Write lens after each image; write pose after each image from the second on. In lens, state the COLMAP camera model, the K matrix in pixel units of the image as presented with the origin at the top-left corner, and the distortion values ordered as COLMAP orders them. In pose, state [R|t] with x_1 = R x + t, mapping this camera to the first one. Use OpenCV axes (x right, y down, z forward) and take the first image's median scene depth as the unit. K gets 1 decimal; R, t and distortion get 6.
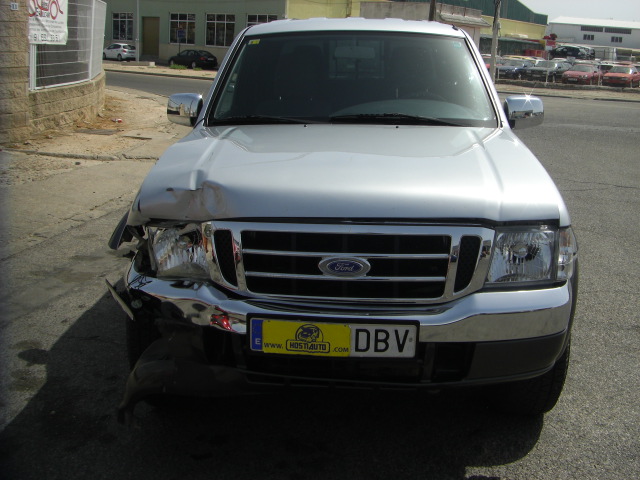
lens RADIAL K [[726.0, 0, 372.3], [0, 726.0, 199.0], [0, 0, 1]] dist [-0.178643, 0.109421]
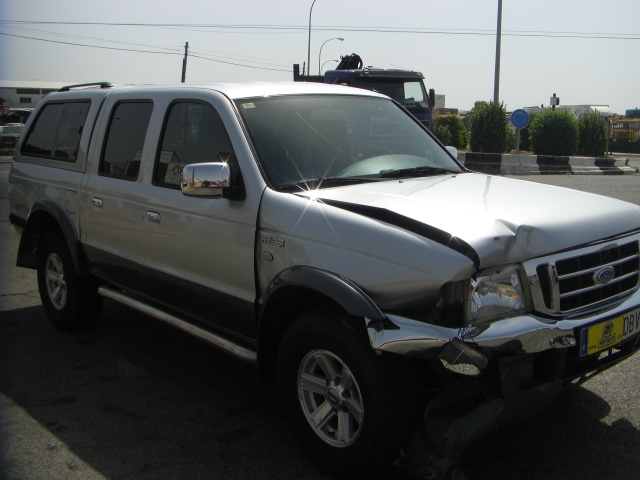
lens RADIAL K [[726.0, 0, 372.3], [0, 726.0, 199.0], [0, 0, 1]] dist [-0.178643, 0.109421]
pose [[0.715018, -0.100024, 0.691914, -1.217428], [0.157305, 0.987351, -0.019825, -0.083181], [-0.681179, 0.123017, 0.721708, 0.340477]]
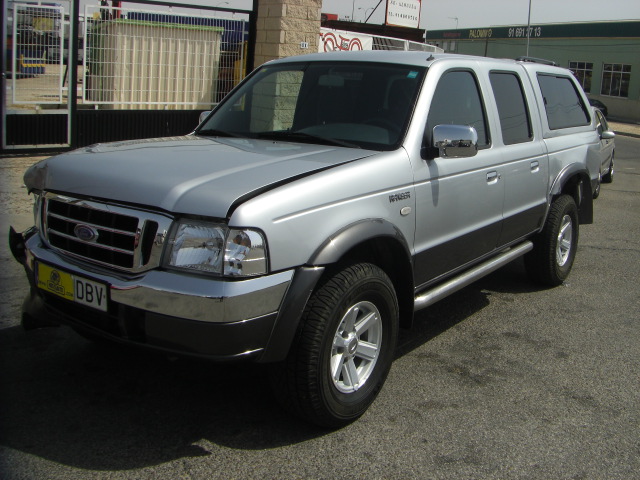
lens RADIAL K [[726.0, 0, 372.3], [0, 726.0, 199.0], [0, 0, 1]] dist [-0.178643, 0.109421]
pose [[0.840412, 0.099229, -0.532786, 1.071901], [-0.134871, 0.990460, -0.028277, -0.001096], [0.524897, 0.095622, 0.845777, 0.186075]]
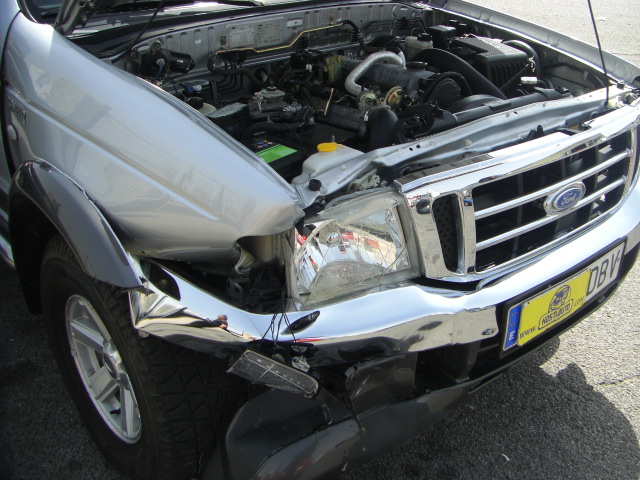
lens RADIAL K [[726.0, 0, 372.3], [0, 726.0, 199.0], [0, 0, 1]] dist [-0.178643, 0.109421]
pose [[0.709073, -0.272890, 0.650190, -0.667450], [0.116357, 0.954720, 0.273808, -0.132986], [-0.695468, -0.118496, 0.708719, 0.612174]]
